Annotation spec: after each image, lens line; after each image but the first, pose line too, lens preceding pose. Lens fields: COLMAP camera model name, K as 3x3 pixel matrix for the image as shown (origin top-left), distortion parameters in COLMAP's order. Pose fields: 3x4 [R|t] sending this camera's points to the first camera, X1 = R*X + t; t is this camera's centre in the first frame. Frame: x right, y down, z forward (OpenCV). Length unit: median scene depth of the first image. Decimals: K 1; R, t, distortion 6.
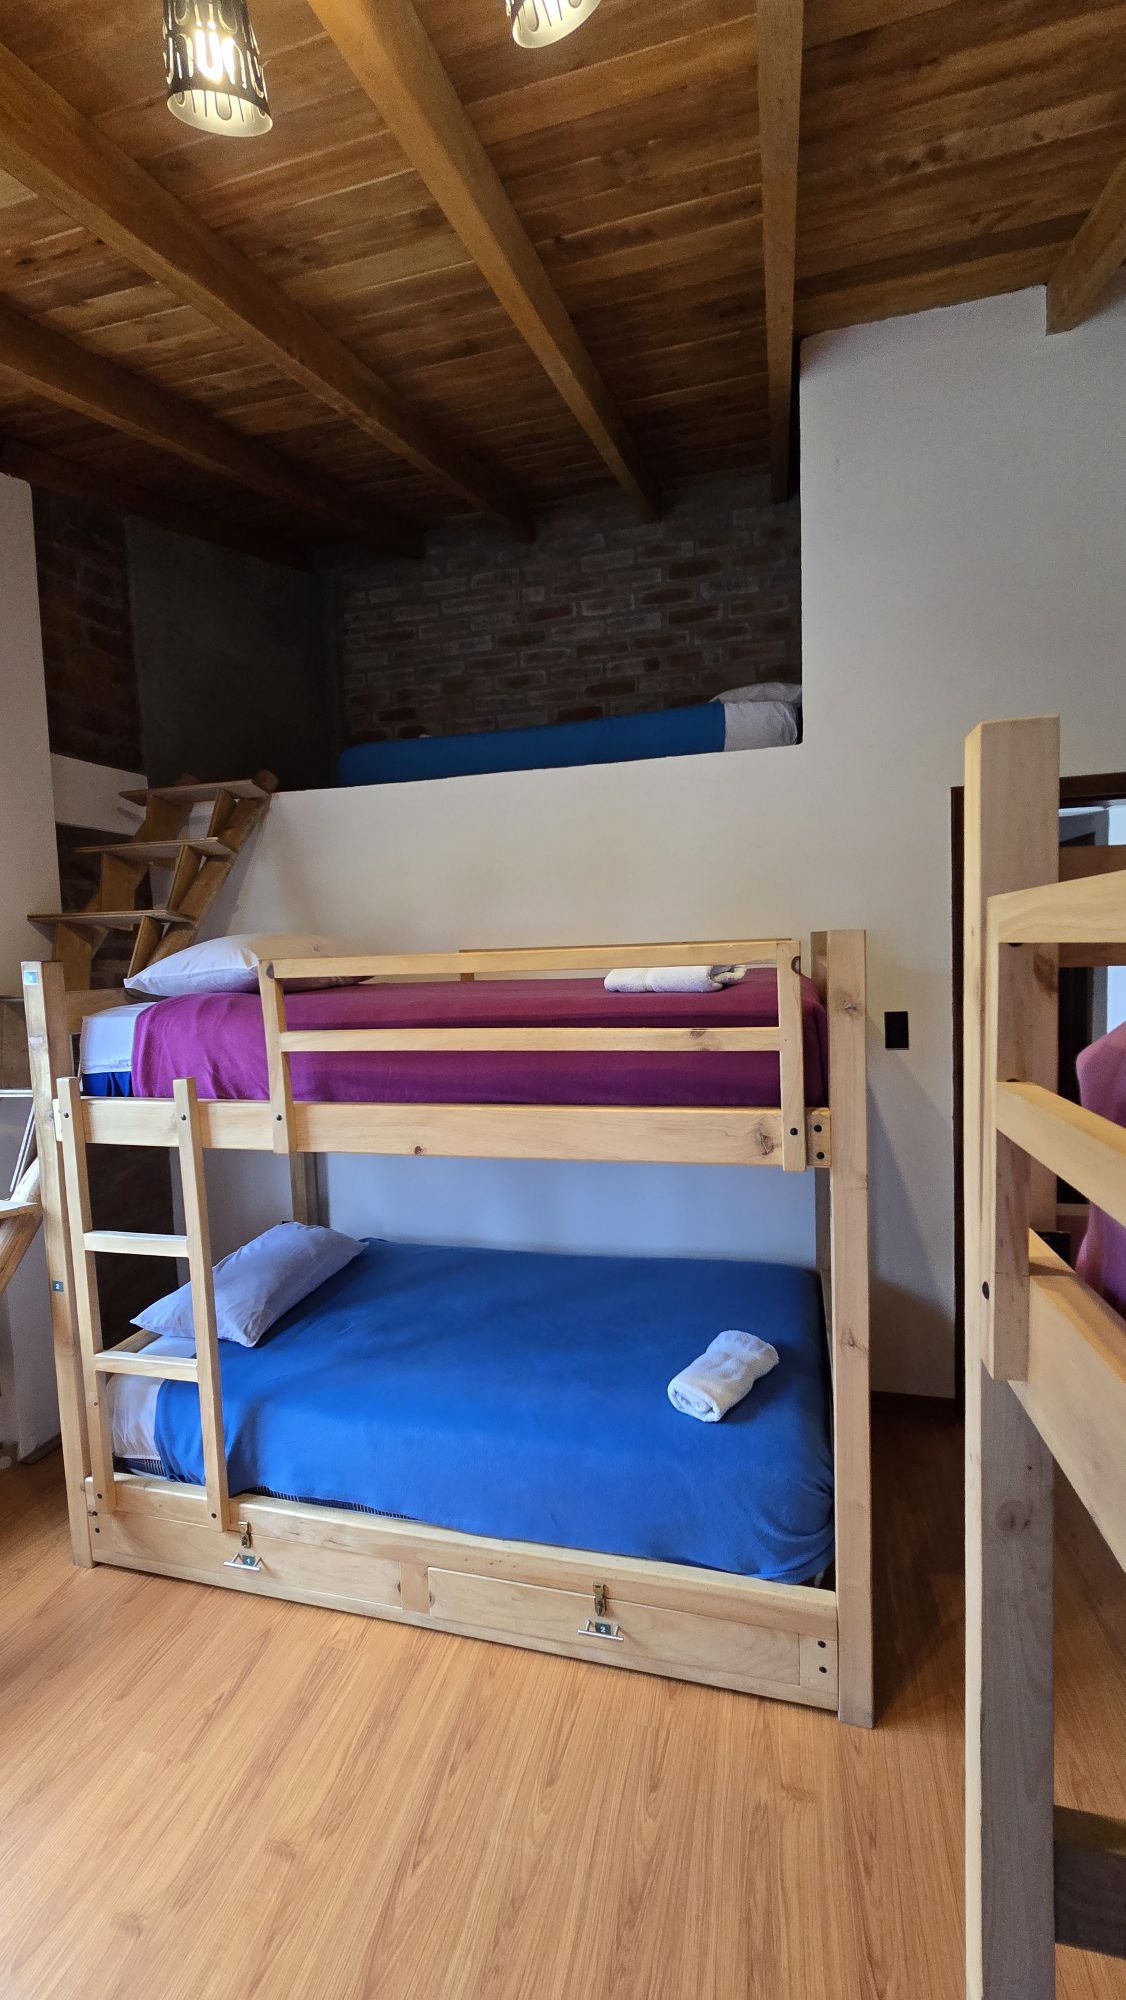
lens RADIAL K [[813.2, 0, 564.0], [0, 813.2, 1003.4], [0, 0, 1]] dist [-0.007622, 0.002446]
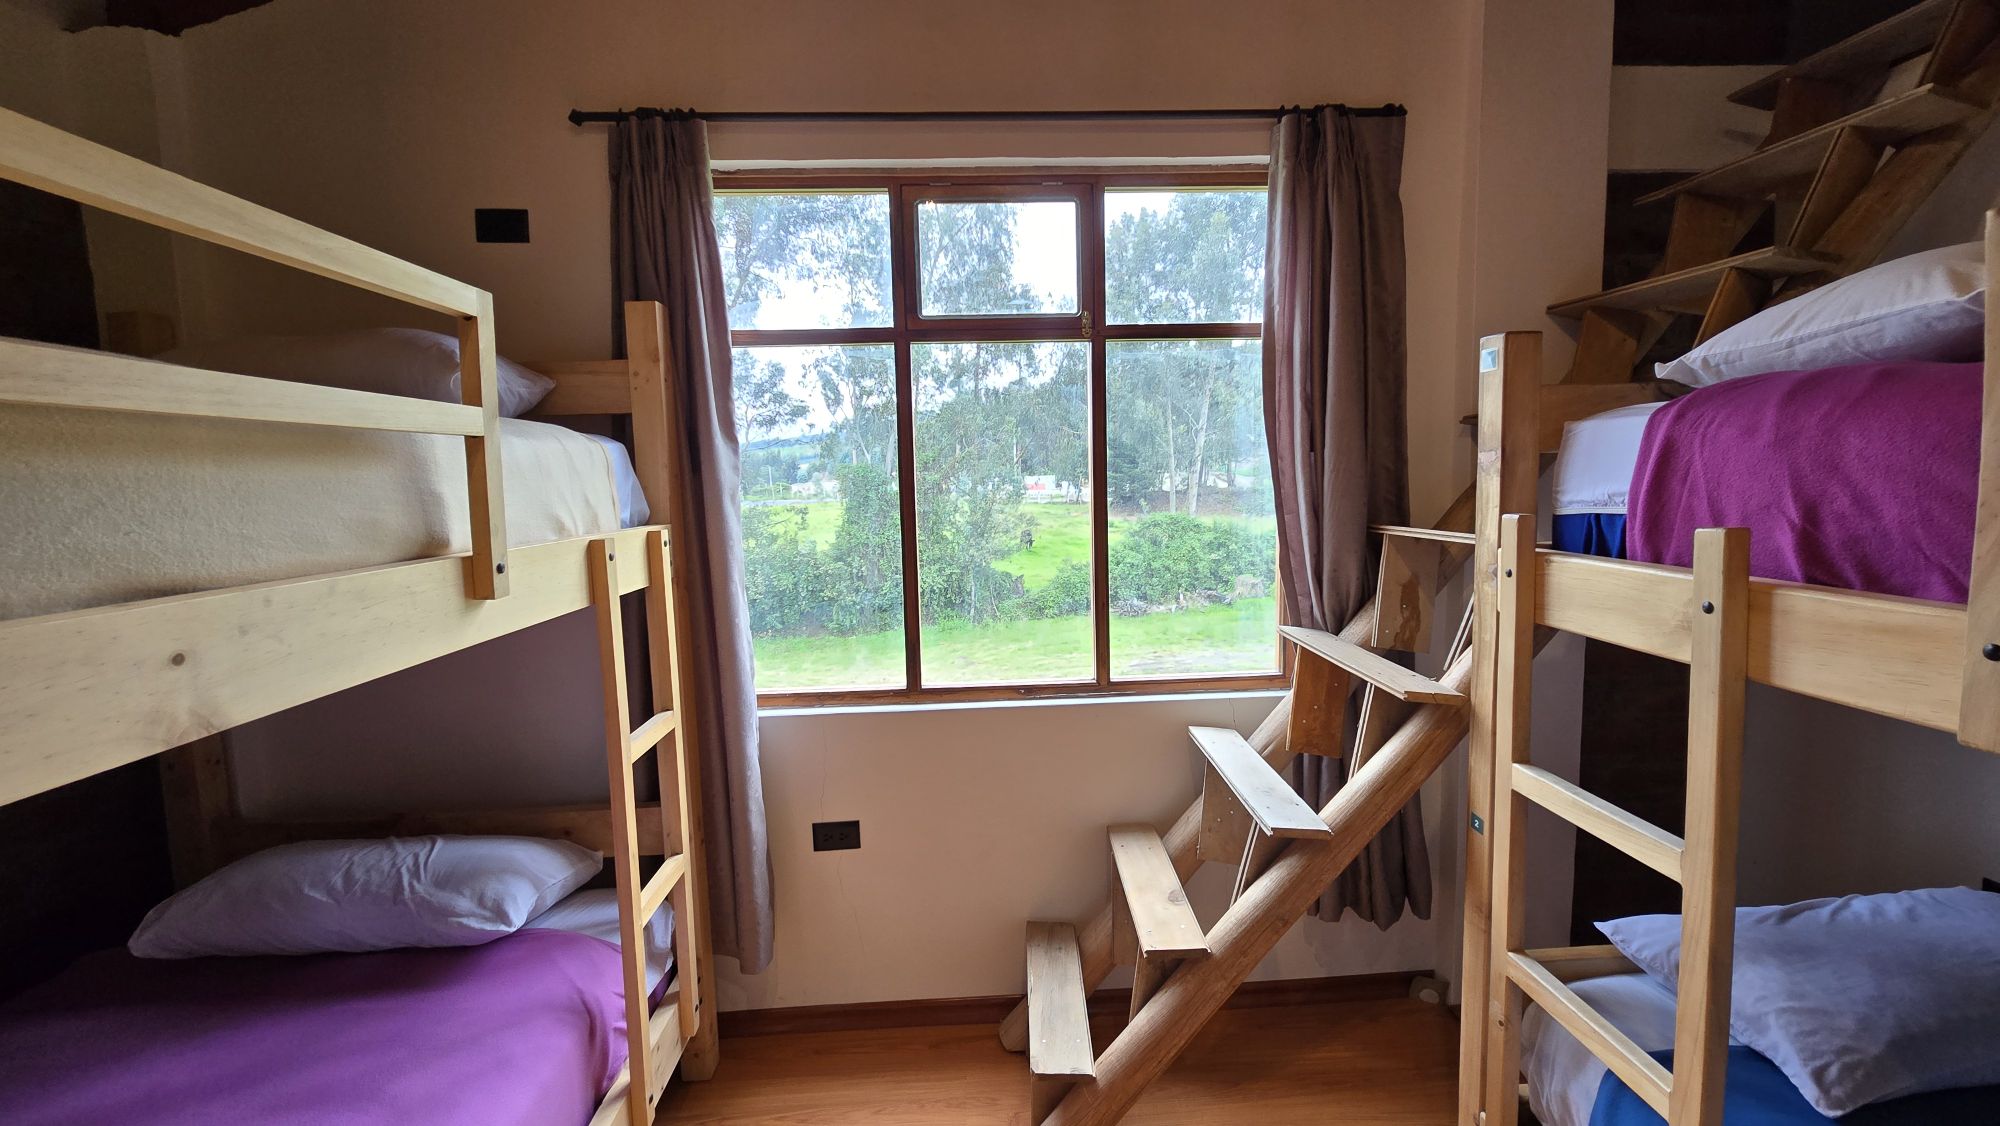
lens RADIAL K [[813.2, 0, 1002.6], [0, 813.2, 555.2], [0, 0, 1]] dist [-0.007622, 0.002446]
pose [[0.308175, 0.119710, -0.943768, -0.133011], [-0.046627, 0.992760, 0.110699, 0.069342], [0.950186, 0.009890, 0.311525, 0.410769]]
